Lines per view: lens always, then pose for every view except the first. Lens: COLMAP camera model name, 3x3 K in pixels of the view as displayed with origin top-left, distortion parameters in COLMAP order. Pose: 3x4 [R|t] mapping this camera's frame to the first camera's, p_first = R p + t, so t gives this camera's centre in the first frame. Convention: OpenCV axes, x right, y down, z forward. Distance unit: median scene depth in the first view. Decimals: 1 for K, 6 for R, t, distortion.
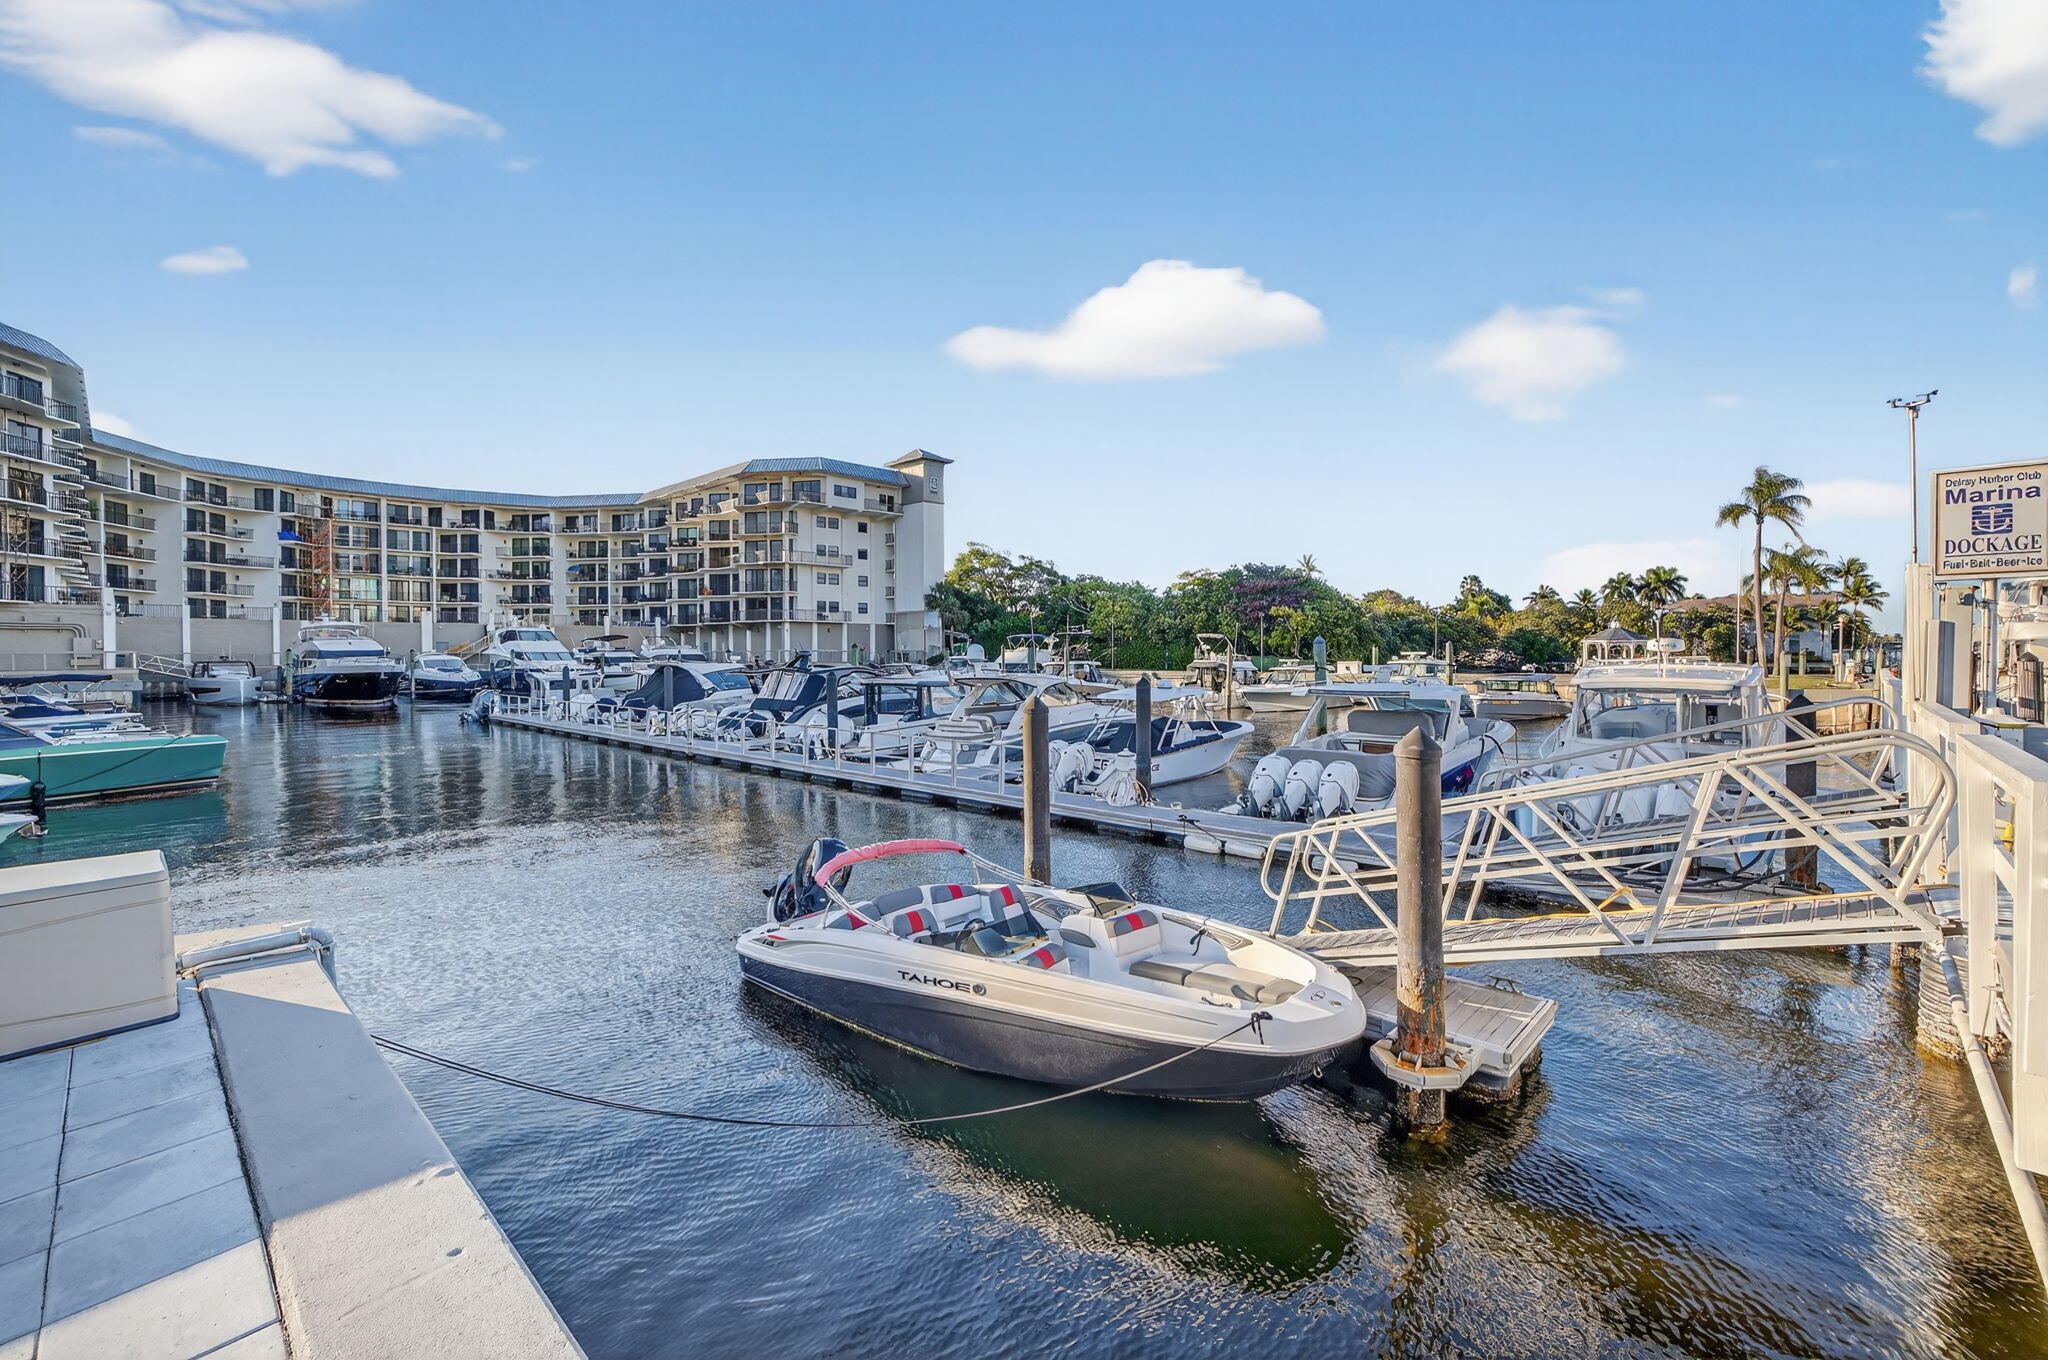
lens RADIAL K [[897.2, 0, 1021.3], [0, 897.2, 653.2], [0, 0, 1]] dist [-0.058911, 0.032000]
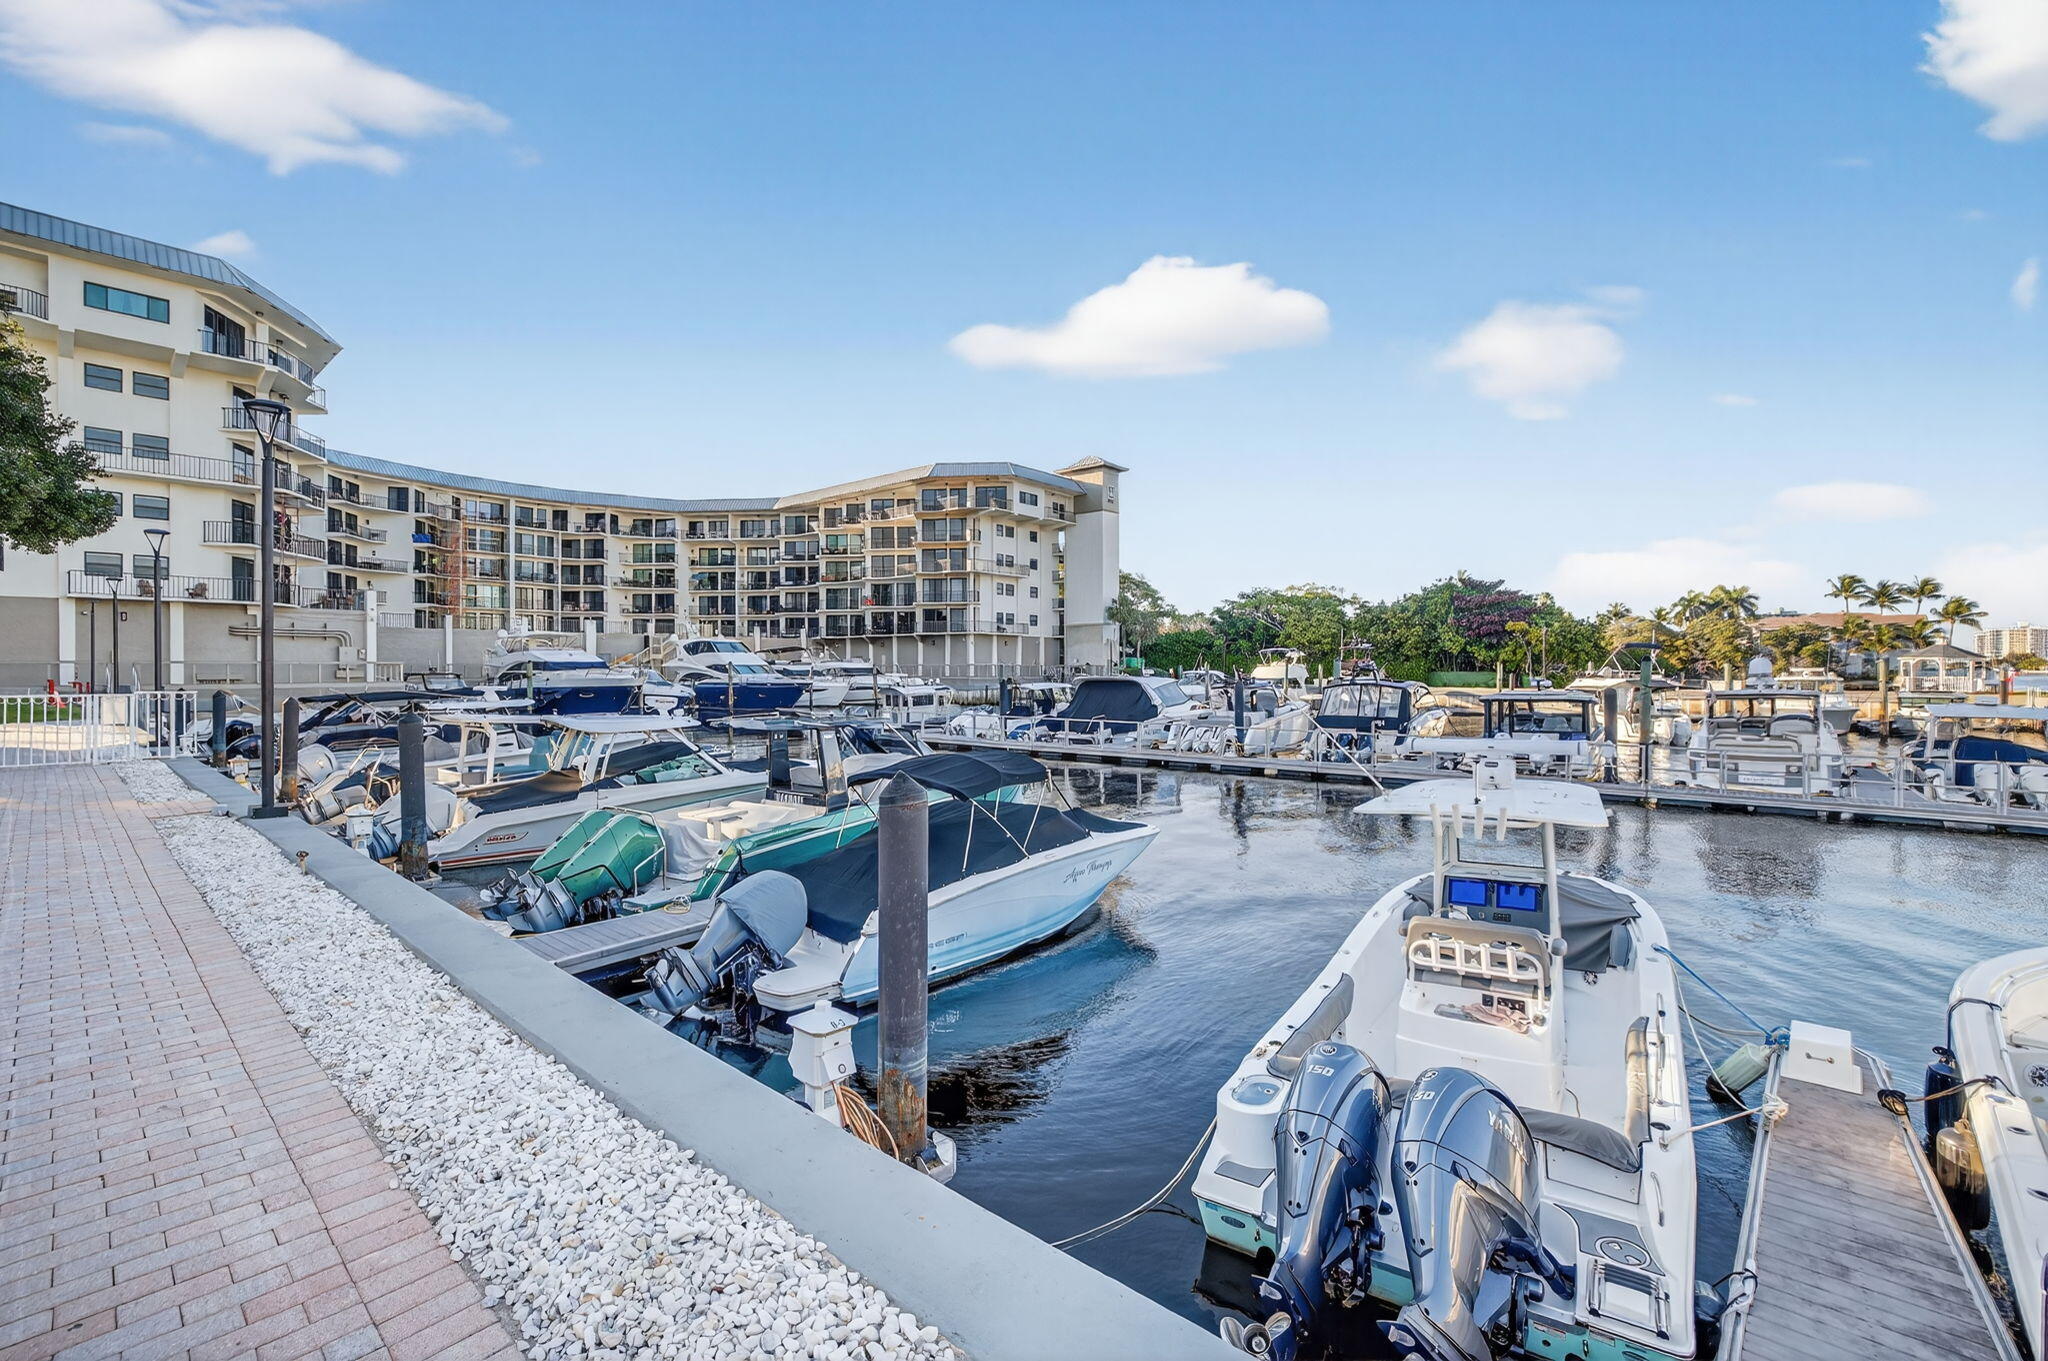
lens RADIAL K [[897.2, 0, 1021.3], [0, 897.2, 653.7], [0, 0, 1]] dist [-0.058911, 0.032000]
pose [[0.998979, 0.004480, 0.044949, -0.230005], [-0.003703, 0.999843, -0.017355, 0.001736], [-0.045020, 0.017170, 0.998839, 0.042136]]
